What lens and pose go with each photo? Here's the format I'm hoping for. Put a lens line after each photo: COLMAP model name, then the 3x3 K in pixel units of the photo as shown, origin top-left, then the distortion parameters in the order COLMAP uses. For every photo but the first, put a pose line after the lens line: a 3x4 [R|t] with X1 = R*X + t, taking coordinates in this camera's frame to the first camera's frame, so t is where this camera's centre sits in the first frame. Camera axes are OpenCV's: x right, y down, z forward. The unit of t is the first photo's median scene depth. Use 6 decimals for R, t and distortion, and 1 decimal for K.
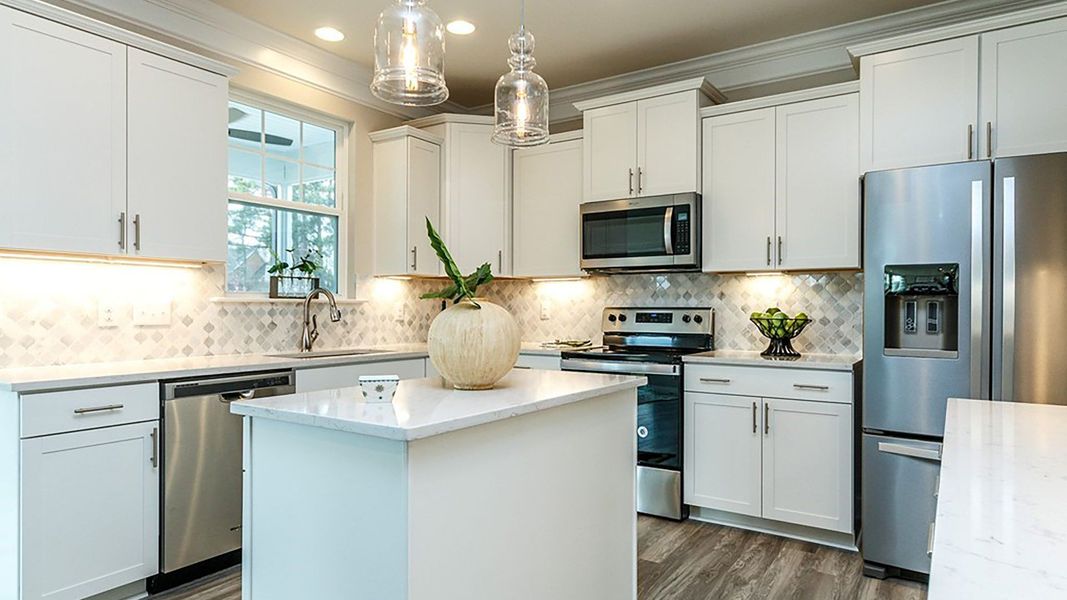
lens RADIAL K [[627.2, 0, 533.5], [0, 627.2, 300.0], [0, 0, 1]] dist [0.006899, 0.001058]
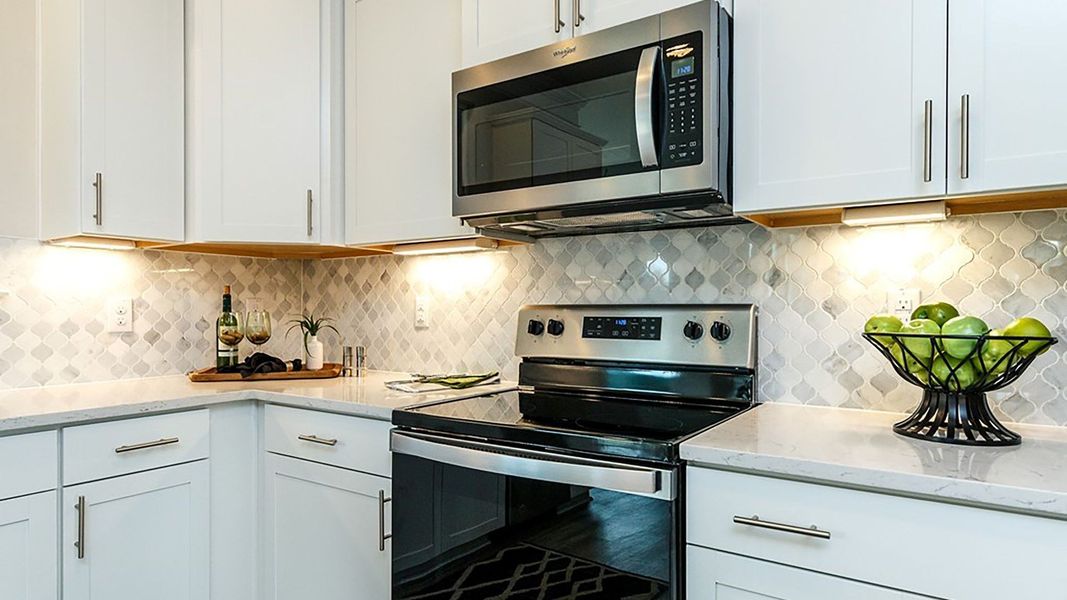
lens RADIAL K [[621.0, 0, 534.4], [0, 621.0, 305.1], [0, 0, 1]] dist [0.002795, 0.001598]
pose [[0.999916, -0.003347, -0.012534, 0.138834], [0.003456, 0.999956, 0.008698, 0.008141], [0.012505, -0.008740, 0.999884, 0.566335]]
